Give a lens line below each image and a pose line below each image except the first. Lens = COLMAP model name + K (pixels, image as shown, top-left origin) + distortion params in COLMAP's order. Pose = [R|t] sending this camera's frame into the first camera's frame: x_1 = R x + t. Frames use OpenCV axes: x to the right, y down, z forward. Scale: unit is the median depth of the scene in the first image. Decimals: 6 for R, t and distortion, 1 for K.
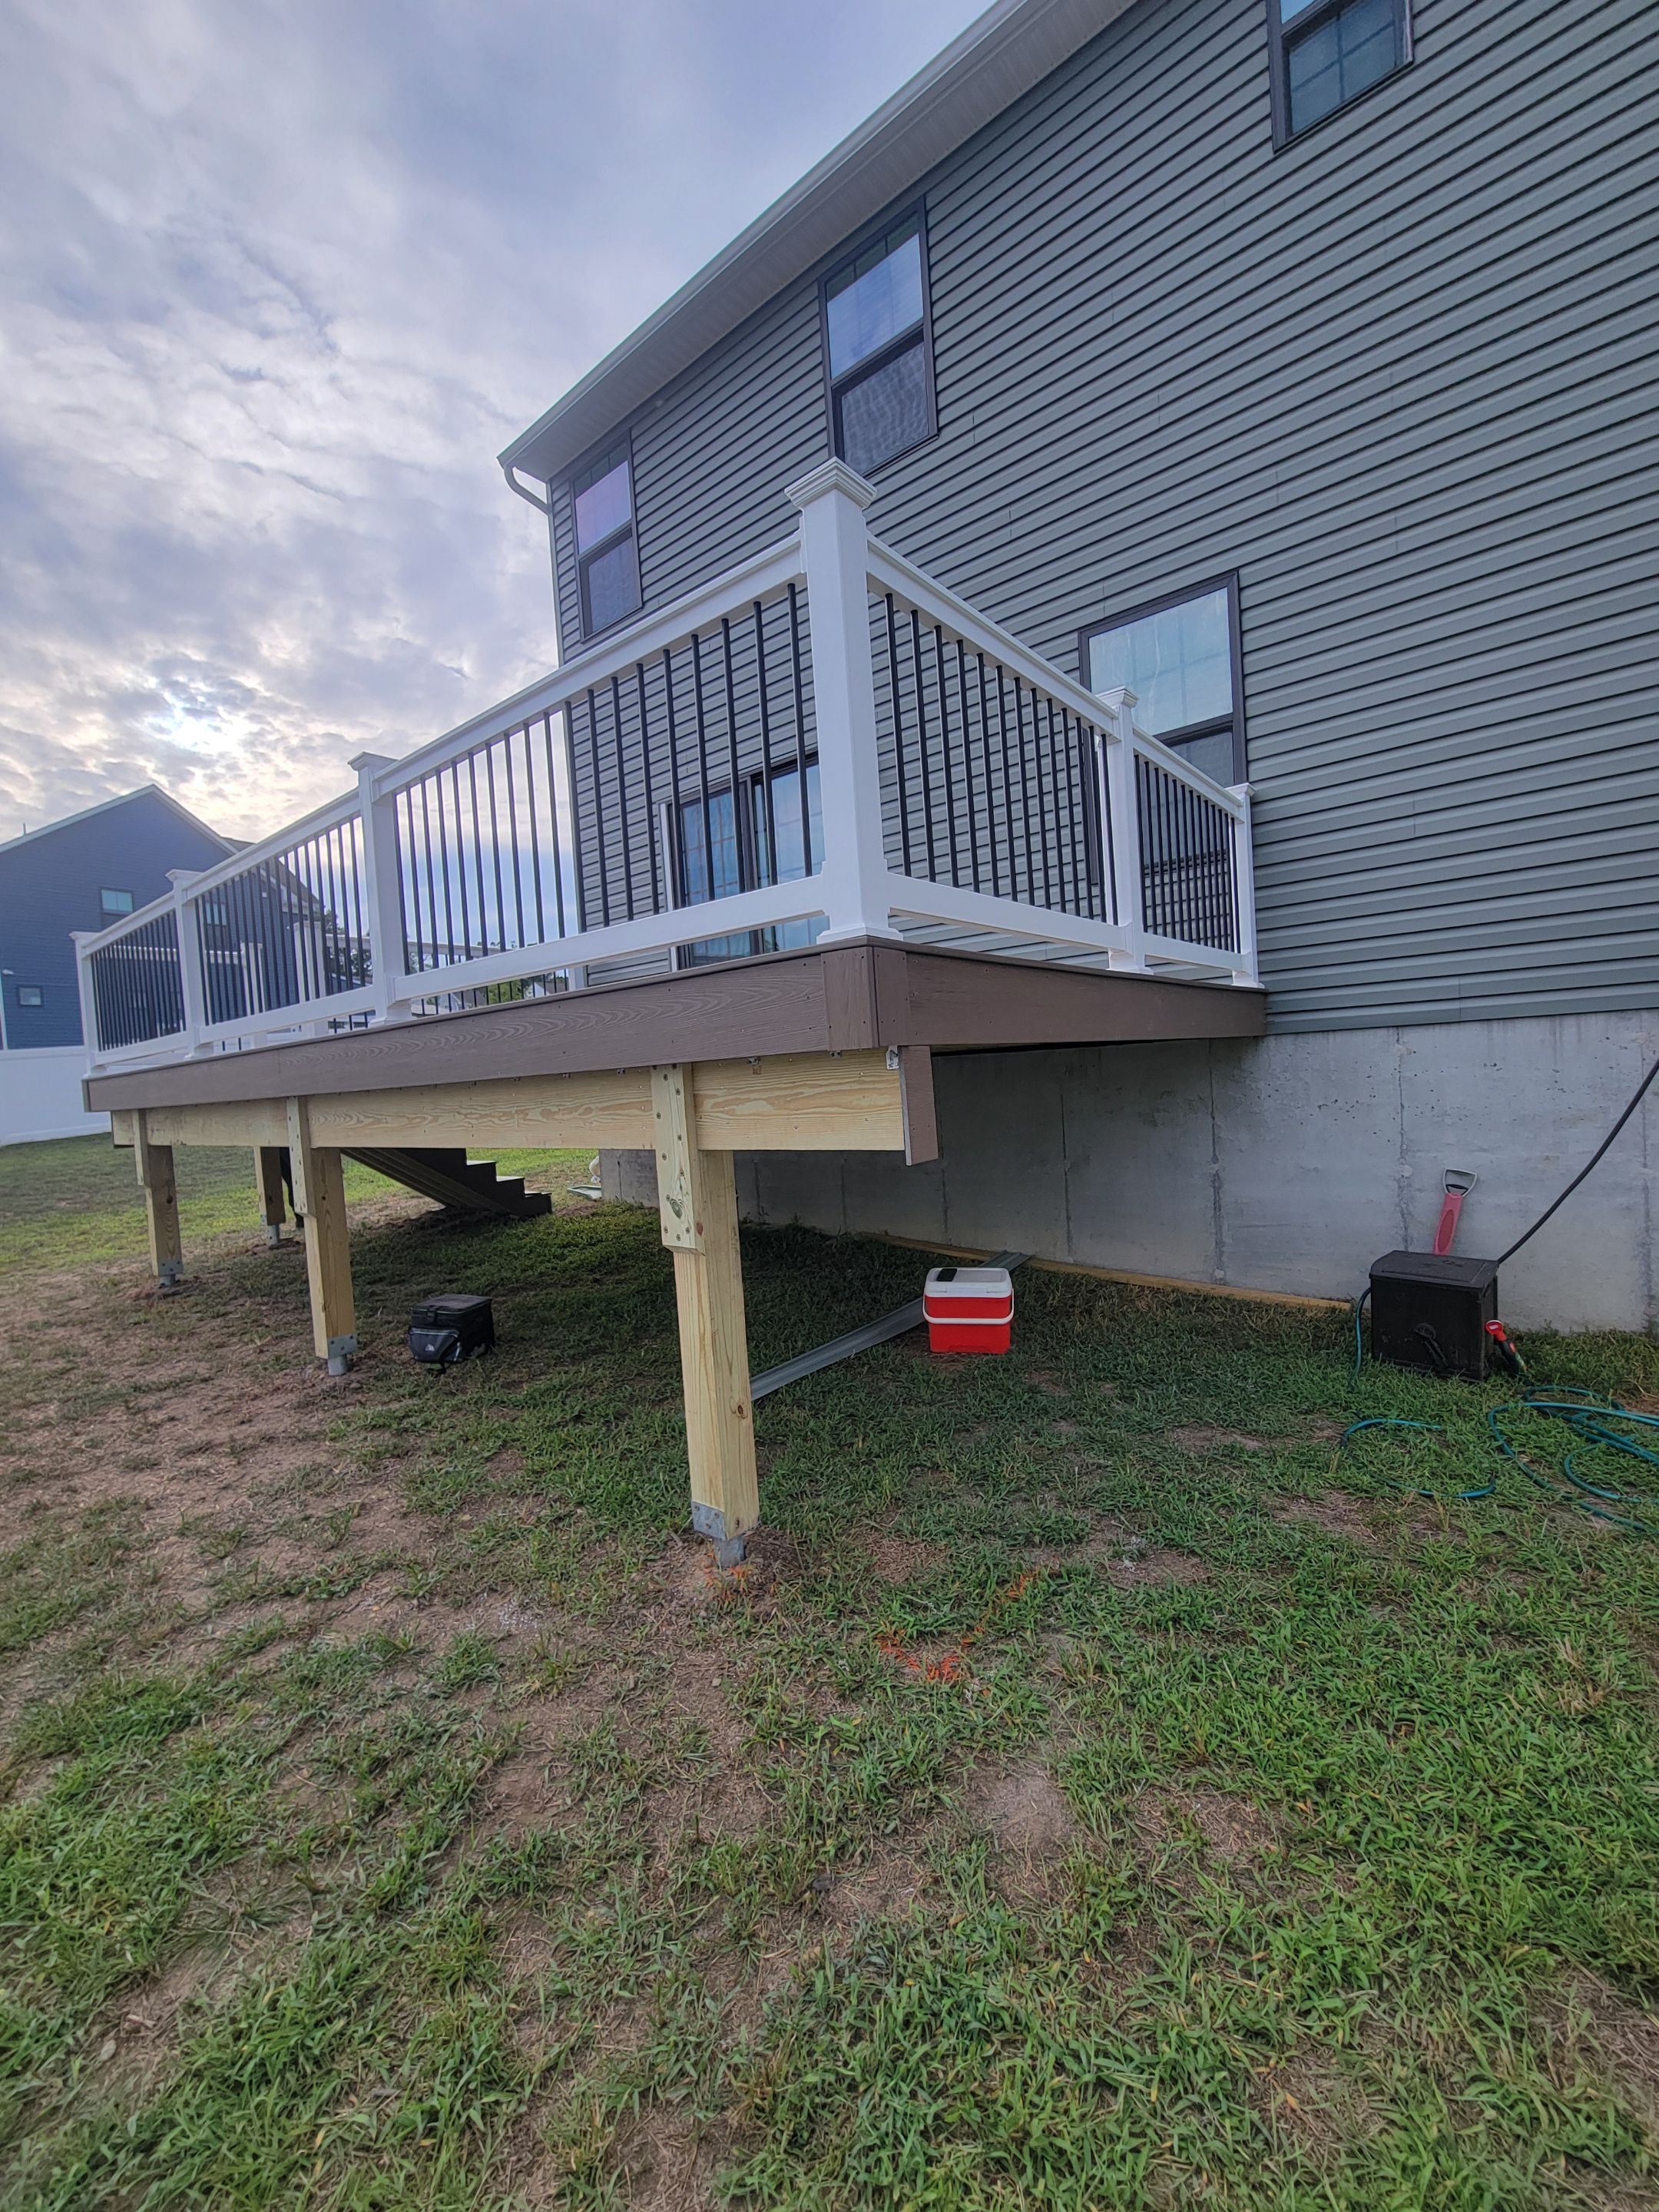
lens RADIAL K [[902.6, 0, 823.2], [0, 902.6, 1103.2], [0, 0, 1]] dist [-0.006570, 0.001936]
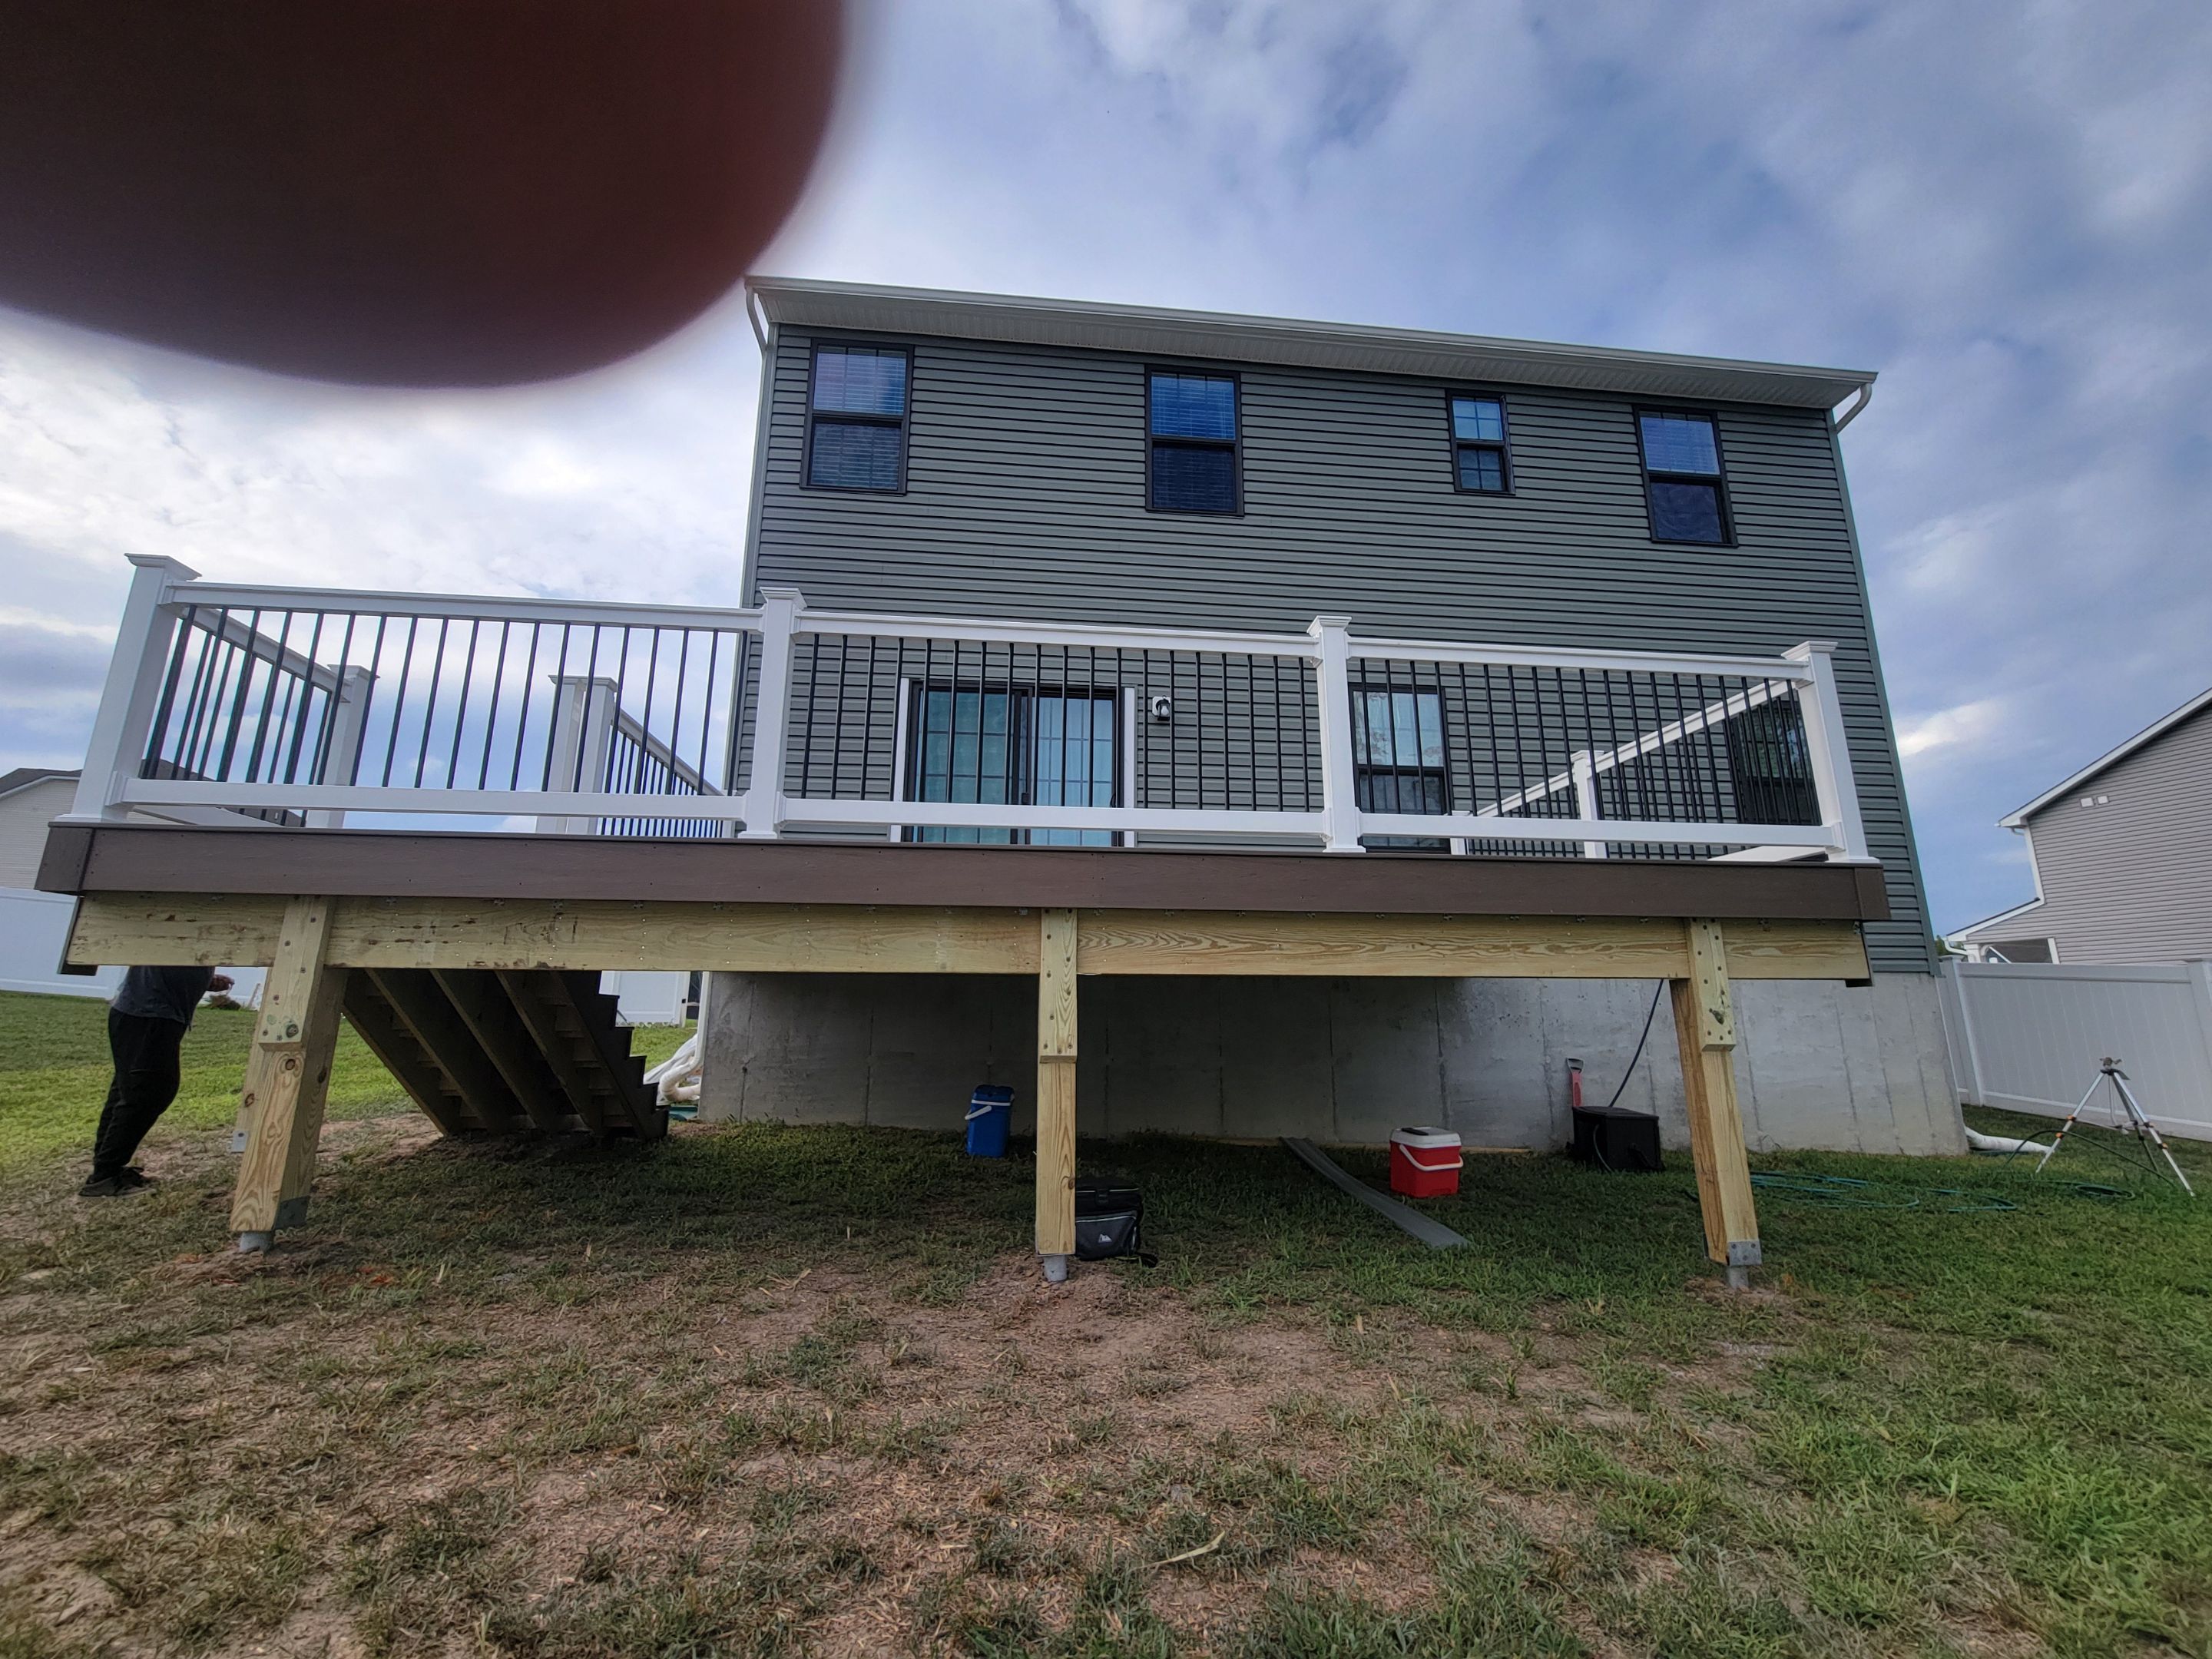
lens RADIAL K [[902.6, 0, 1113.3], [0, 902.6, 812.3], [0, 0, 1]] dist [-0.006570, 0.001936]
pose [[0.697118, 0.227135, 0.680027, -1.061317], [-0.022582, 0.954976, -0.295821, 0.140419], [-0.716601, 0.190866, 0.670860, 0.363482]]
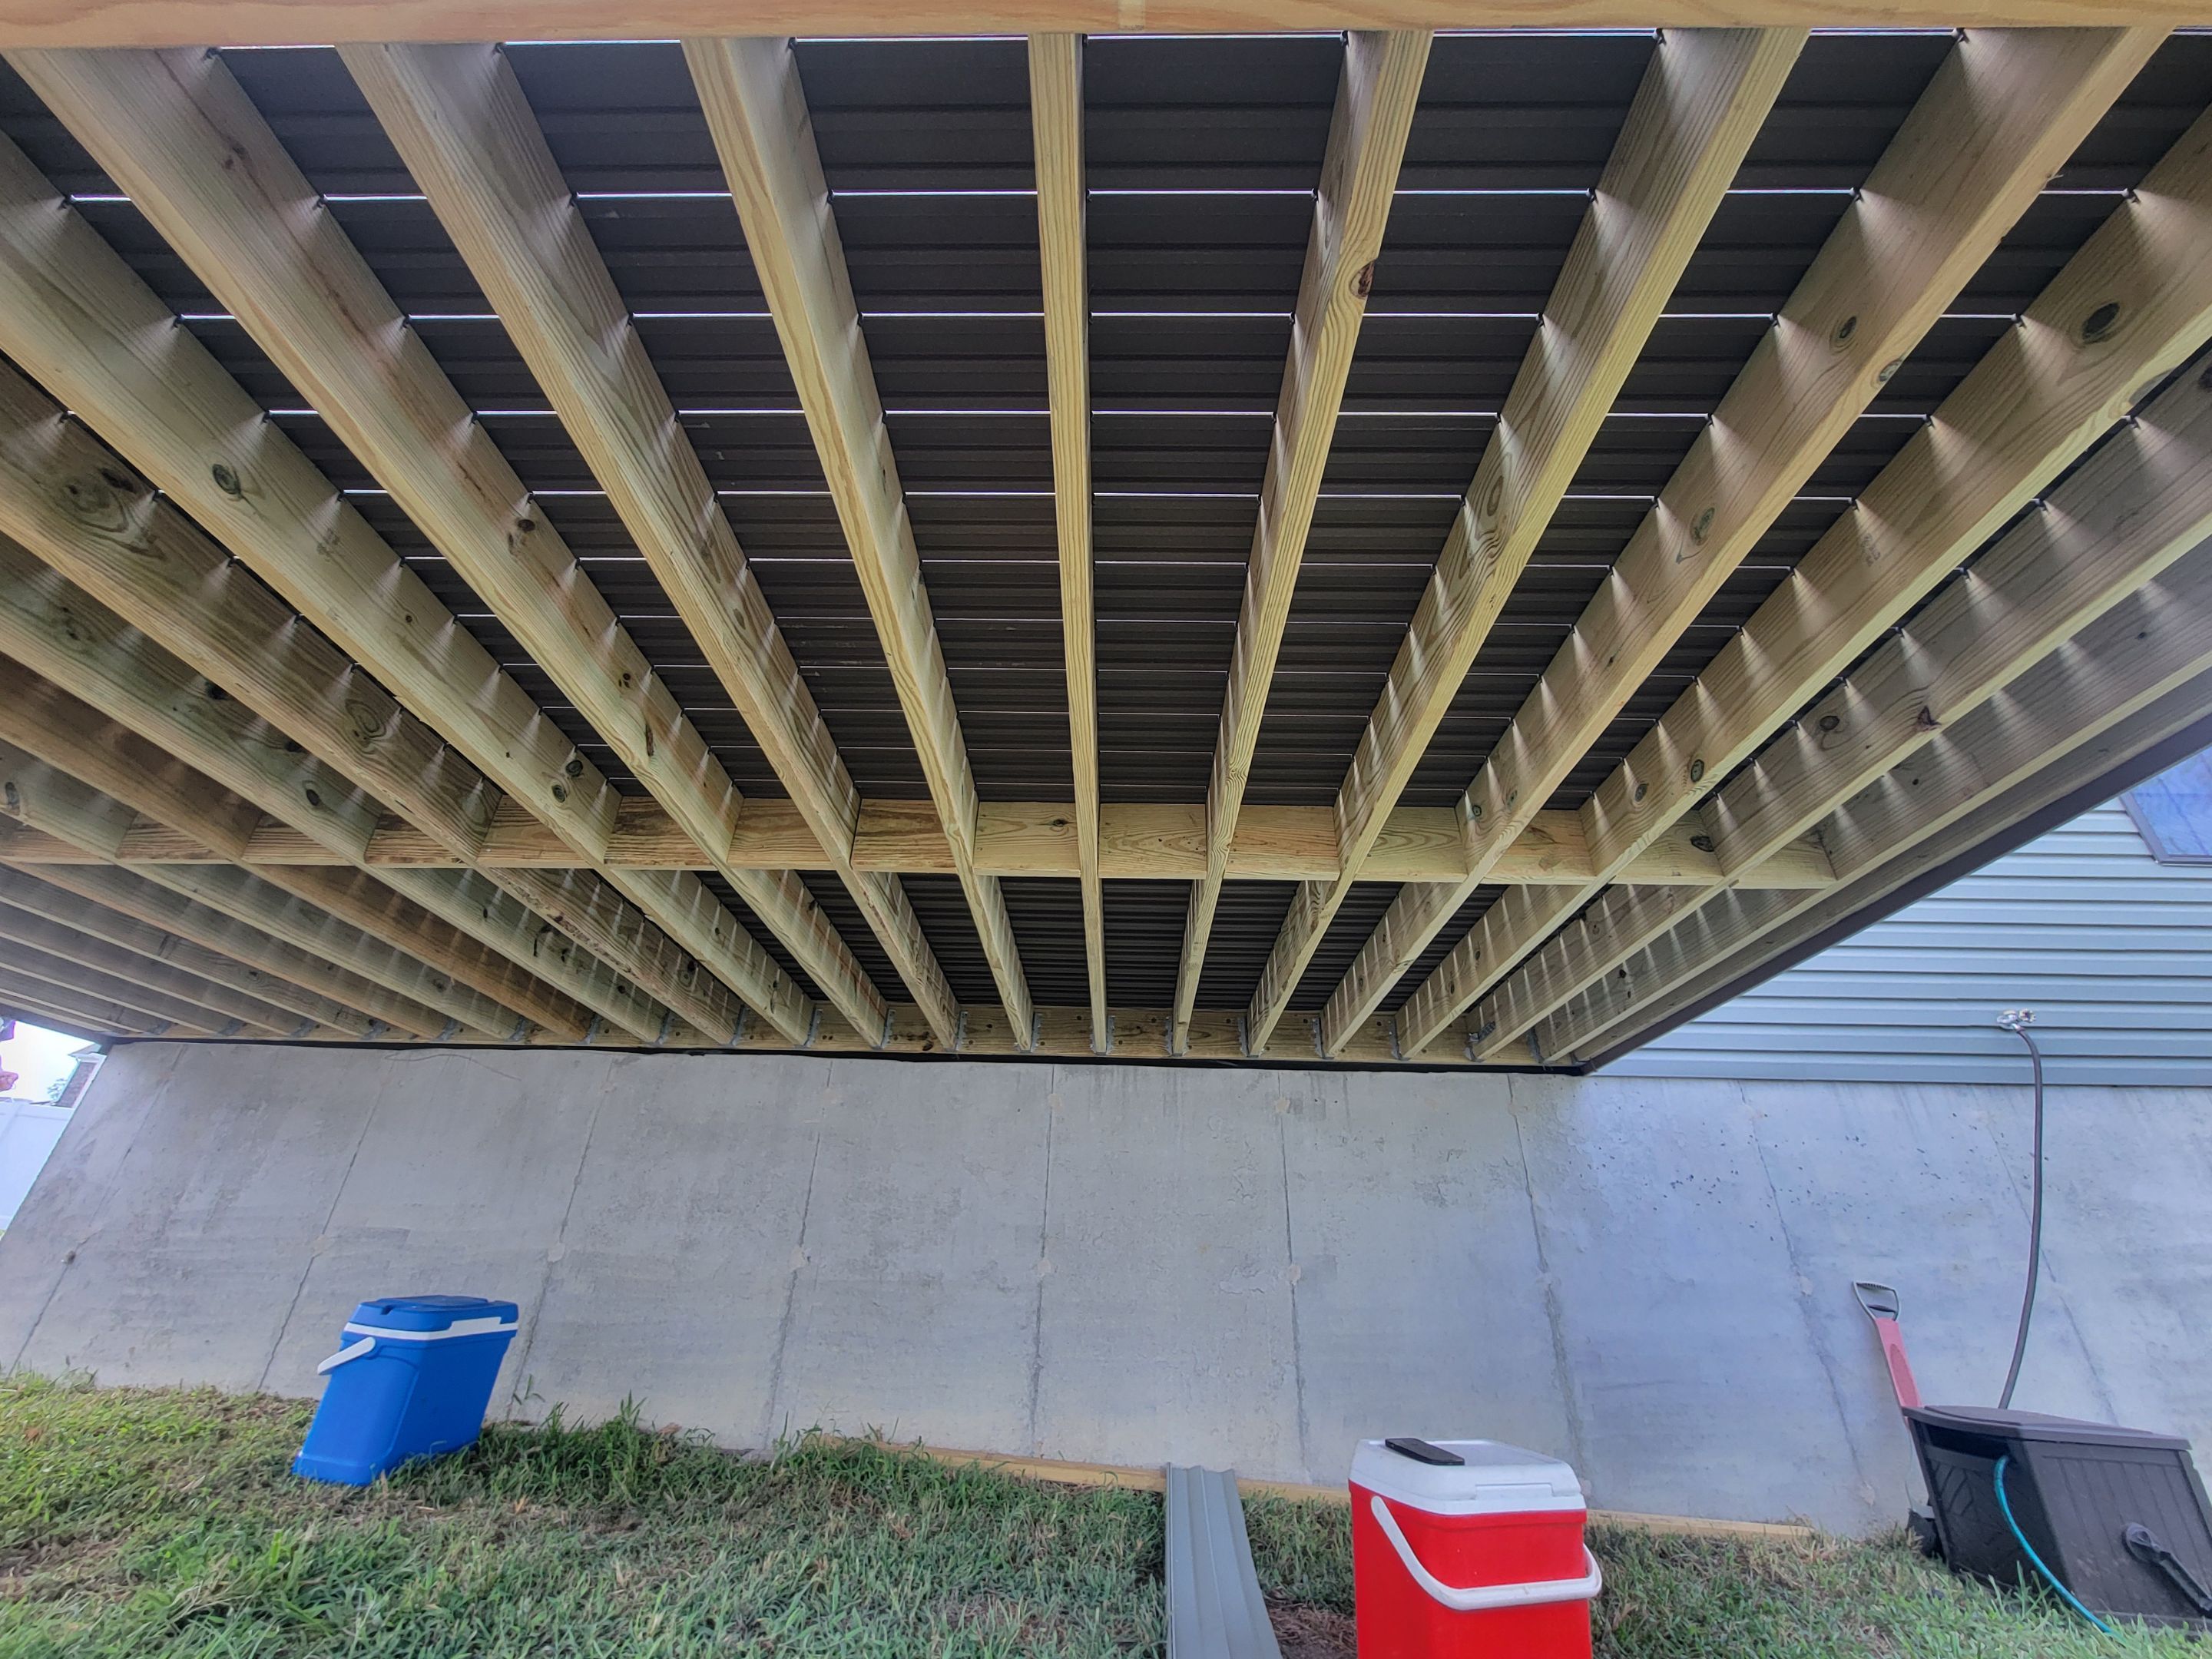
lens RADIAL K [[902.6, 0, 1112.5], [0, 902.6, 819.3], [0, 0, 1]] dist [-0.006570, 0.001936]
pose [[0.776369, 0.377464, 0.504750, -0.260844], [-0.052676, 0.836892, -0.544827, 0.173440], [-0.628074, 0.396399, 0.669620, 0.687315]]
